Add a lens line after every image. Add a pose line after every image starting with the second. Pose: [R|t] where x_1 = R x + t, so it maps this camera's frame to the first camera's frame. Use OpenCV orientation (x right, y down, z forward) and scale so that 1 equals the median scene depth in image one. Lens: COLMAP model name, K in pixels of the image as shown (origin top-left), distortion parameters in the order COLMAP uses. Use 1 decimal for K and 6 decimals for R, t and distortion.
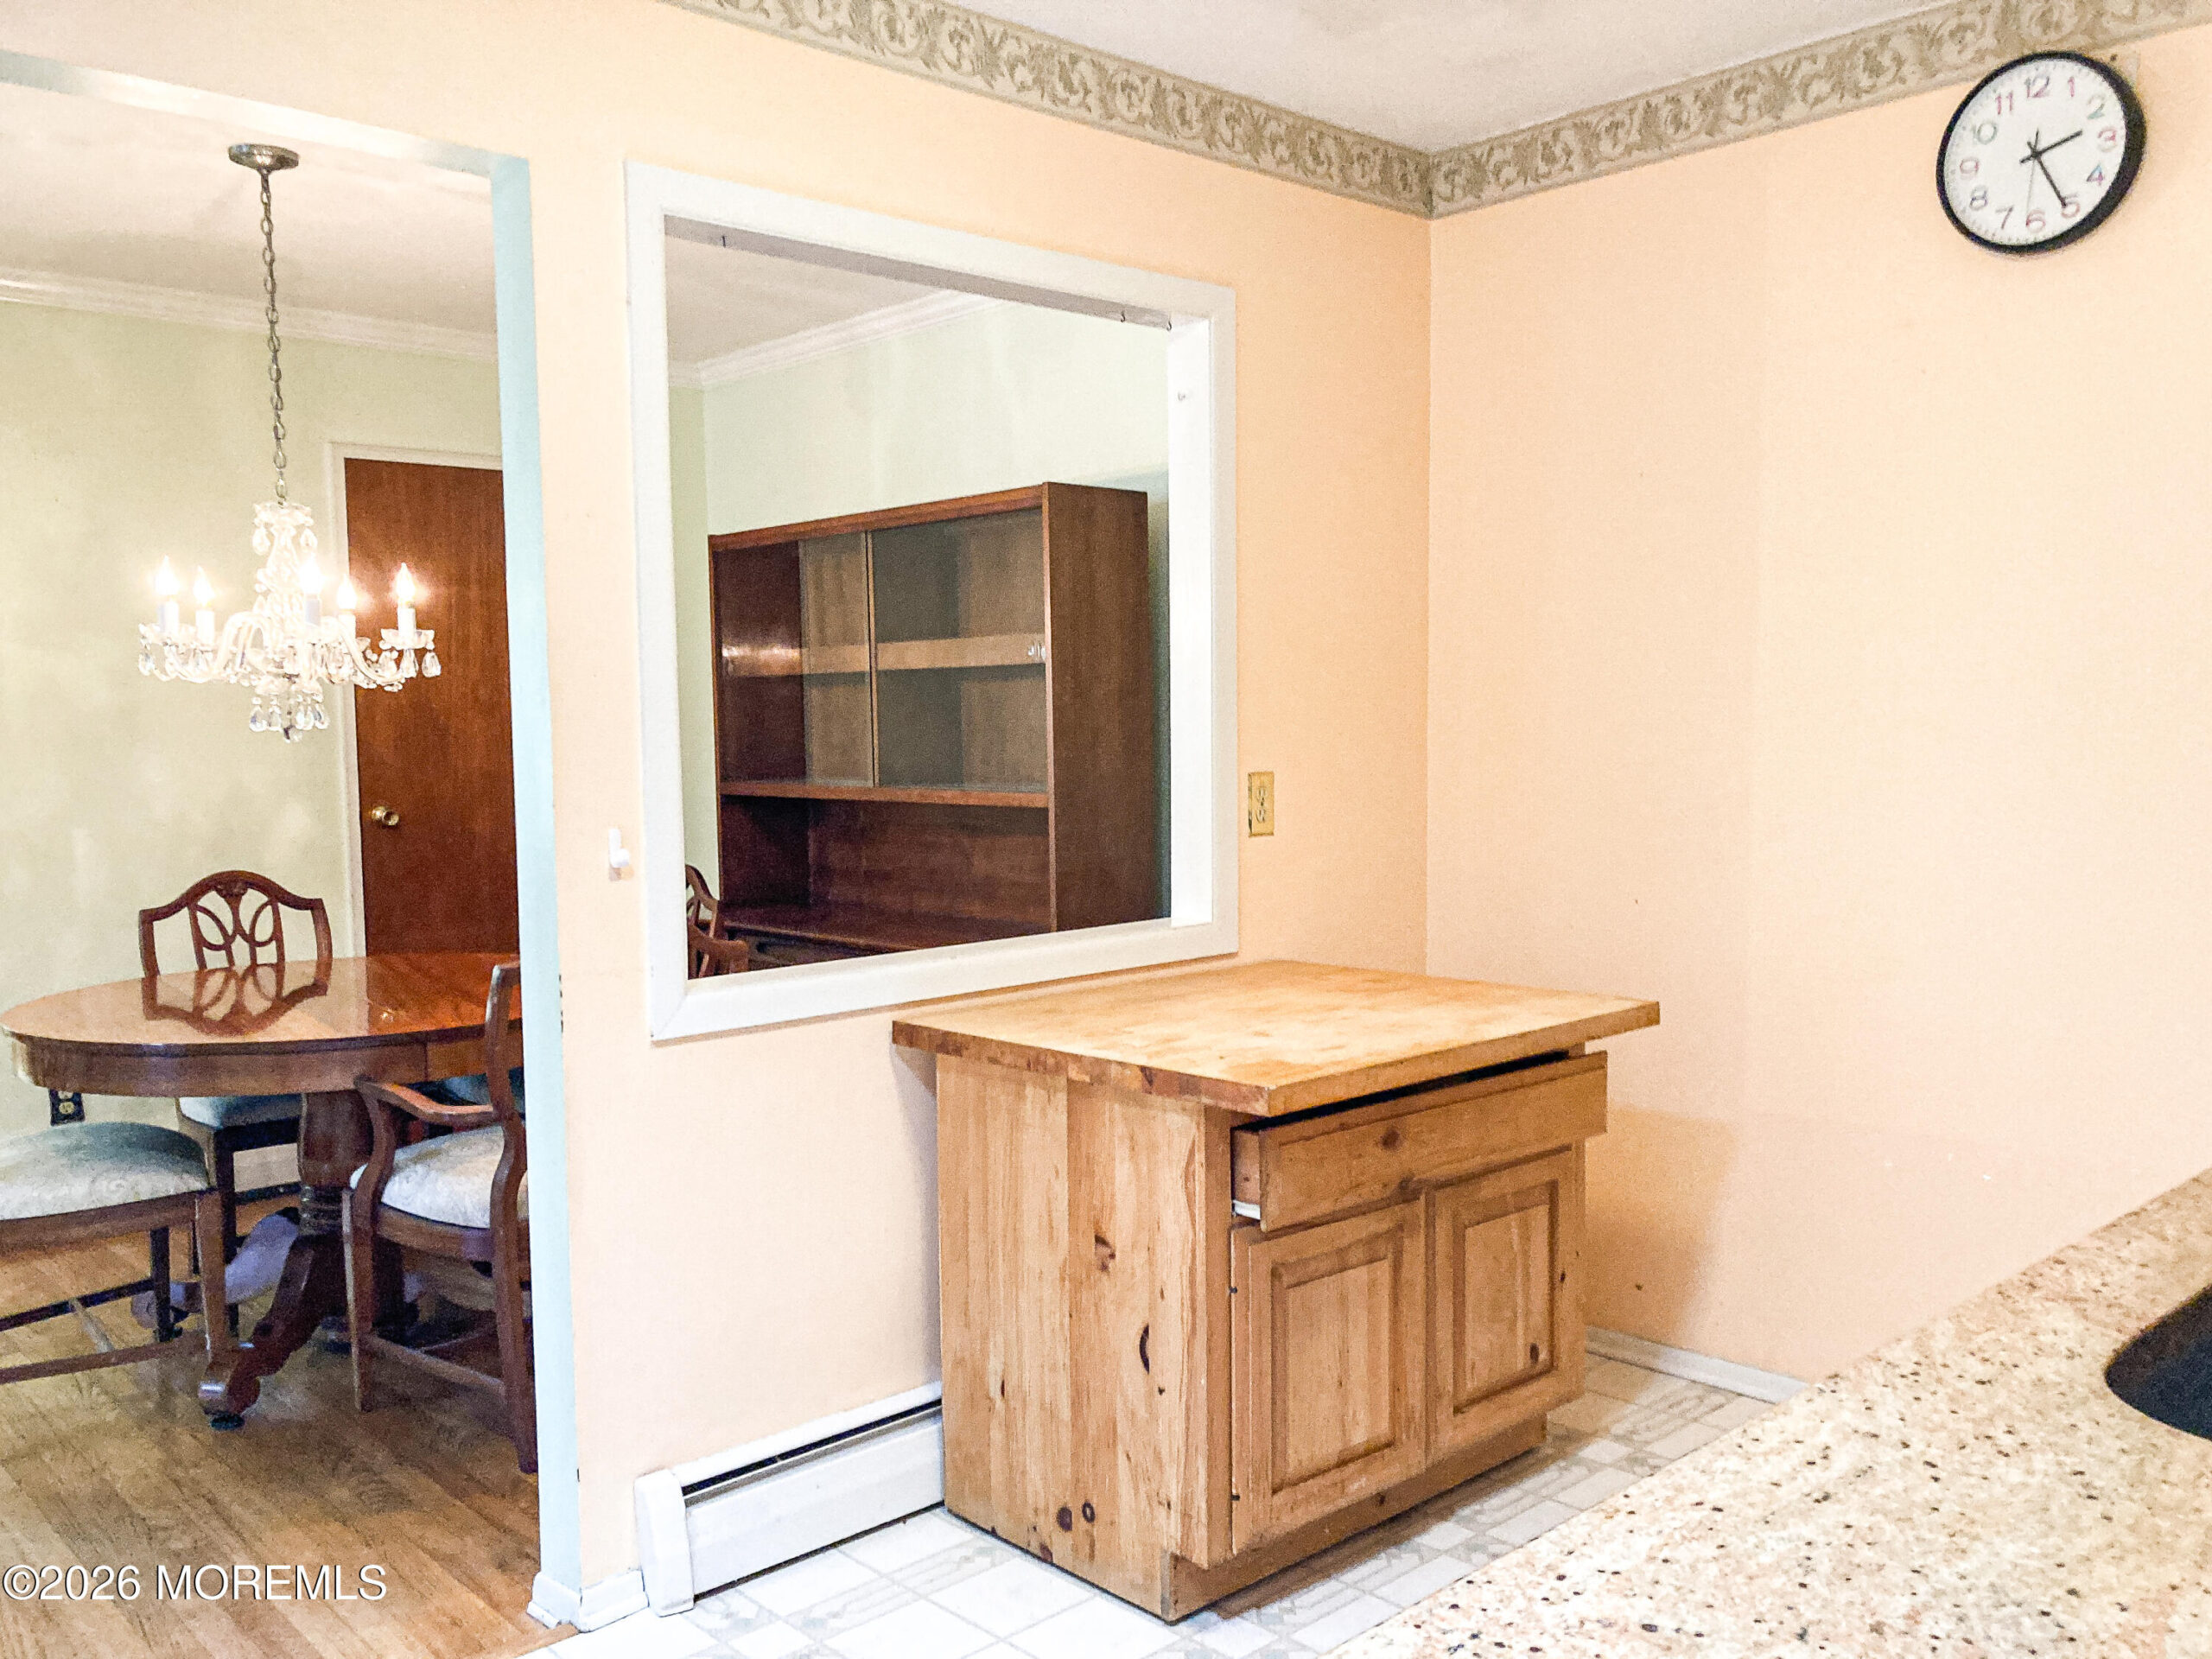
lens RADIAL K [[1823.6, 0, 1106.0], [0, 1823.6, 829.5], [0, 0, 1]] dist [0.009281, 0.003867]
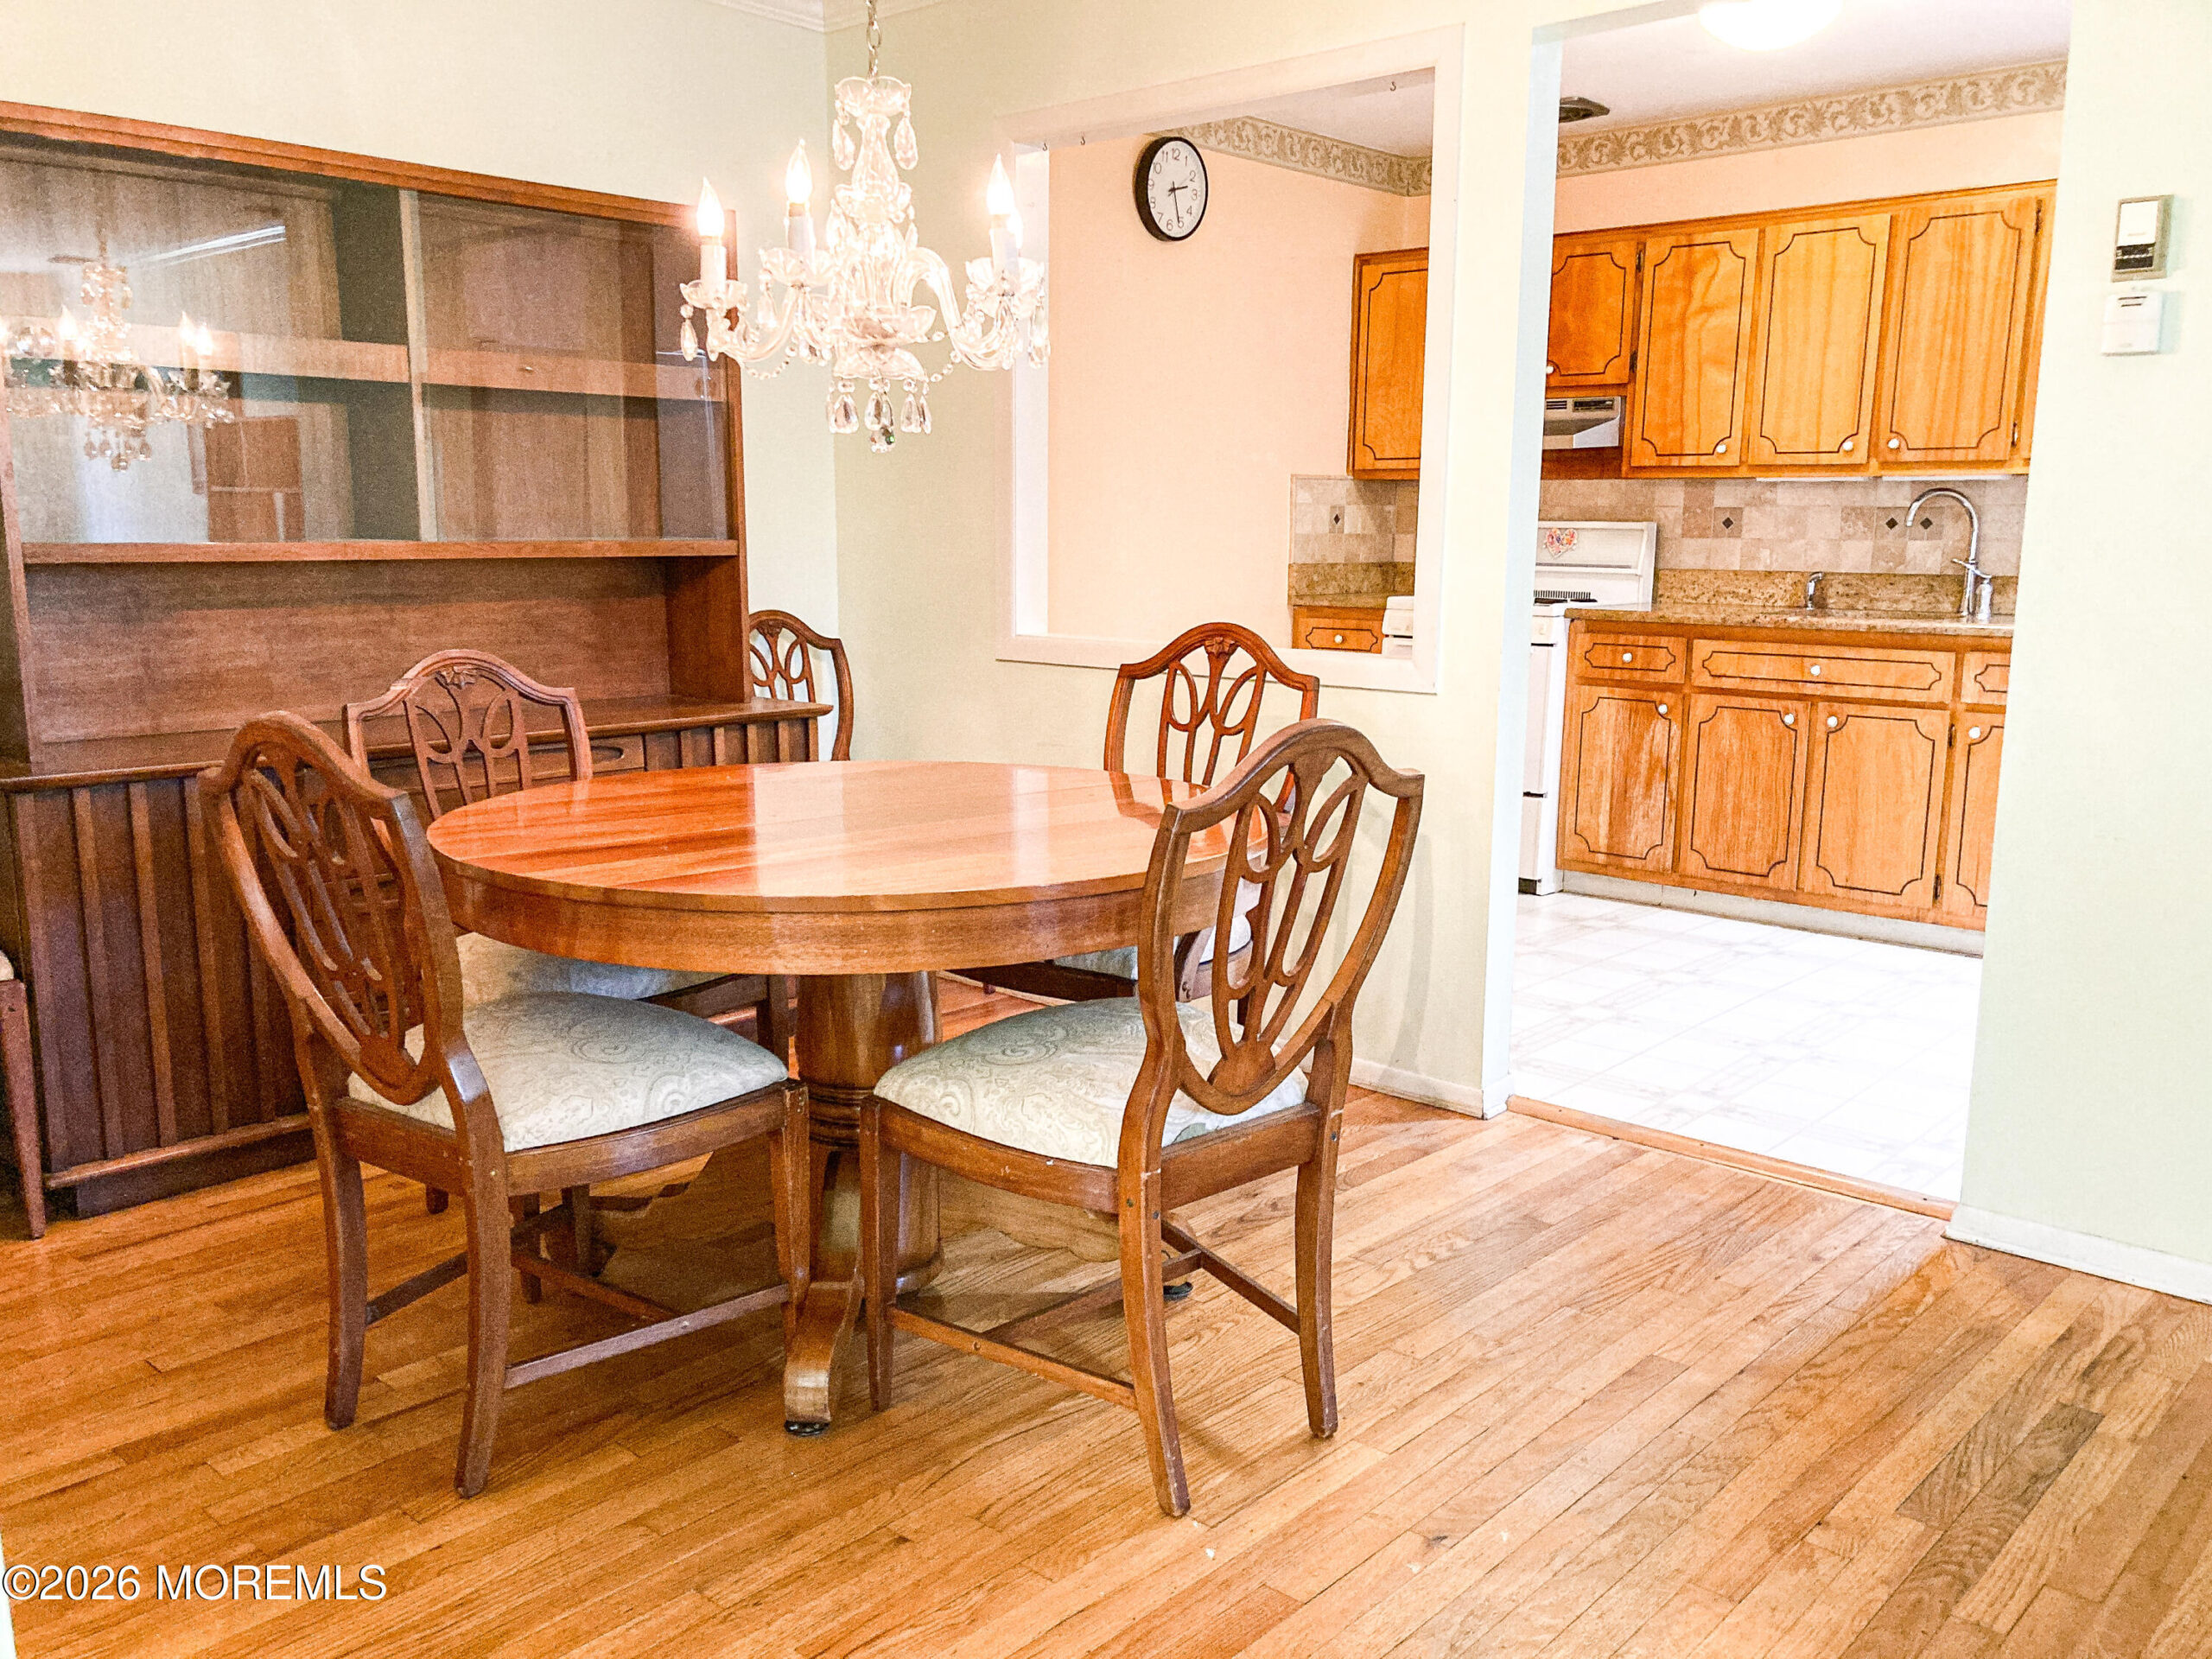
lens RADIAL K [[1822.2, 0, 1093.2], [0, 1822.2, 855.5], [0, 0, 1]] dist [0.024742, -0.006706]
pose [[-0.082247, -0.164670, 0.982914, -1.586315], [0.065614, 0.983221, 0.170212, -0.016978], [-0.994450, 0.078492, -0.070062, 1.365860]]
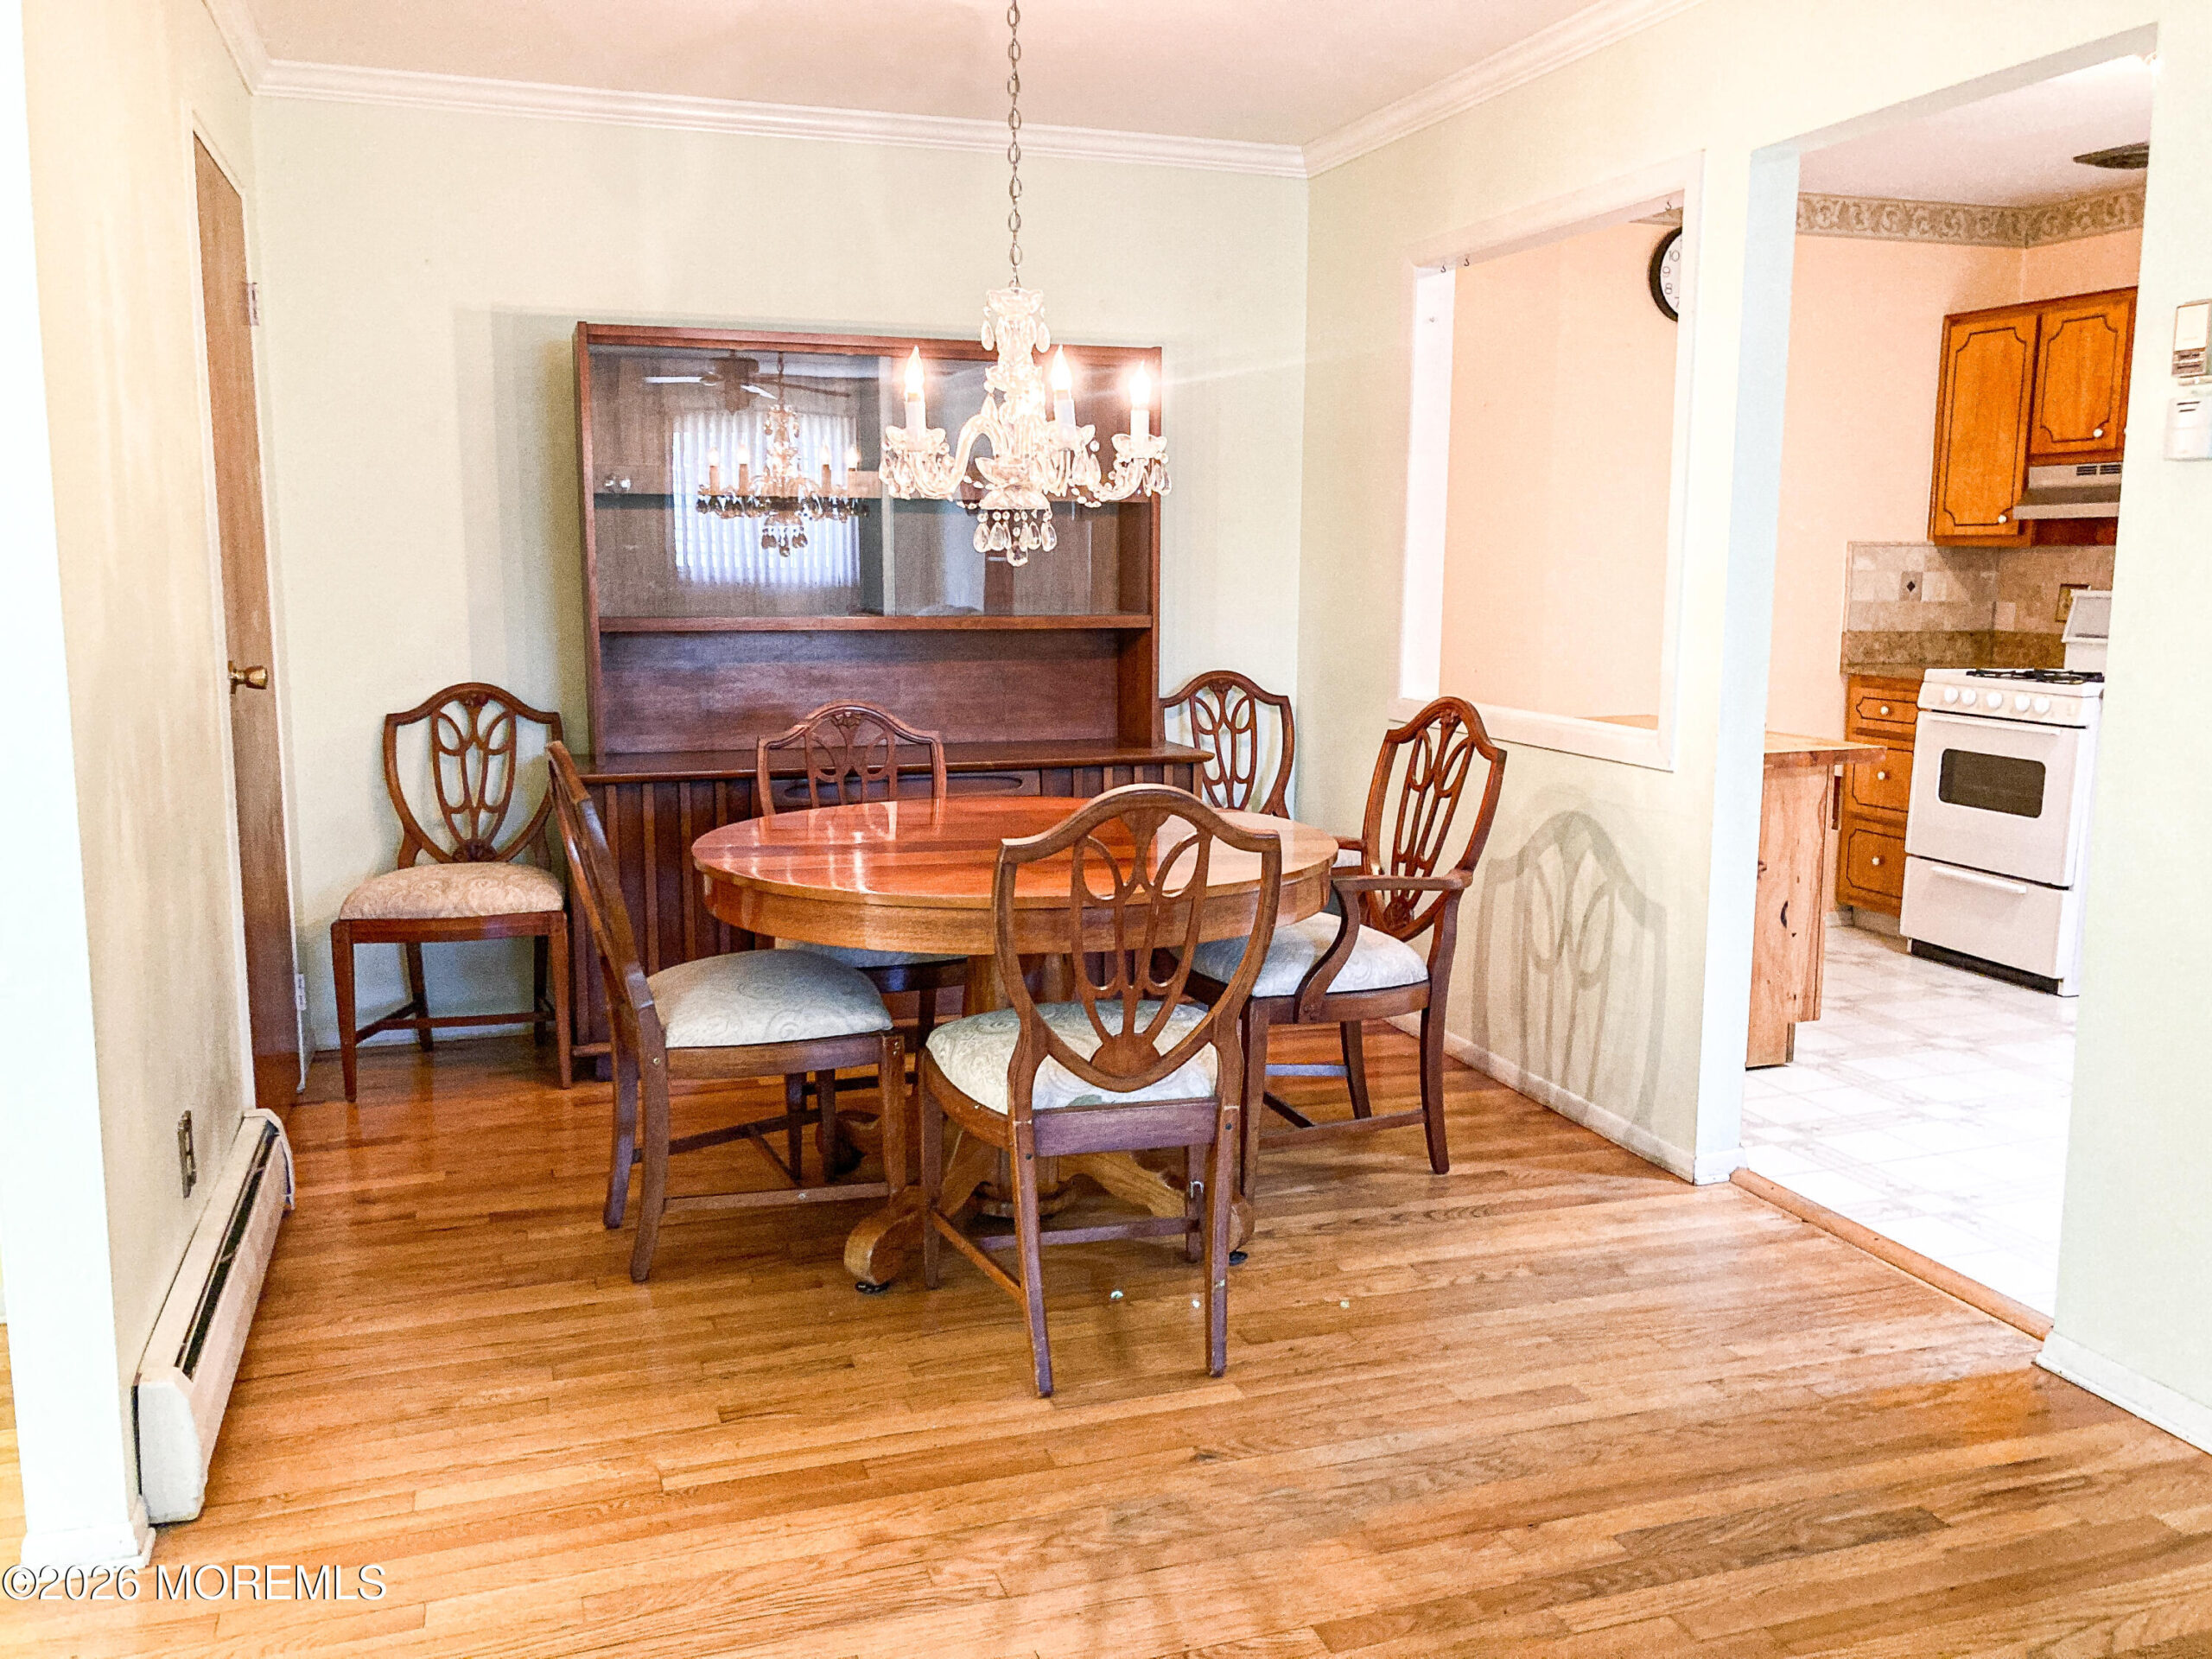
lens RADIAL K [[1823.6, 0, 1106.0], [0, 1823.6, 829.5], [0, 0, 1]] dist [0.009281, 0.003867]
pose [[0.406087, -0.119594, 0.905975, -1.731432], [0.053930, 0.992808, 0.106883, -0.019155], [-0.912242, 0.005455, 0.409616, 0.830062]]
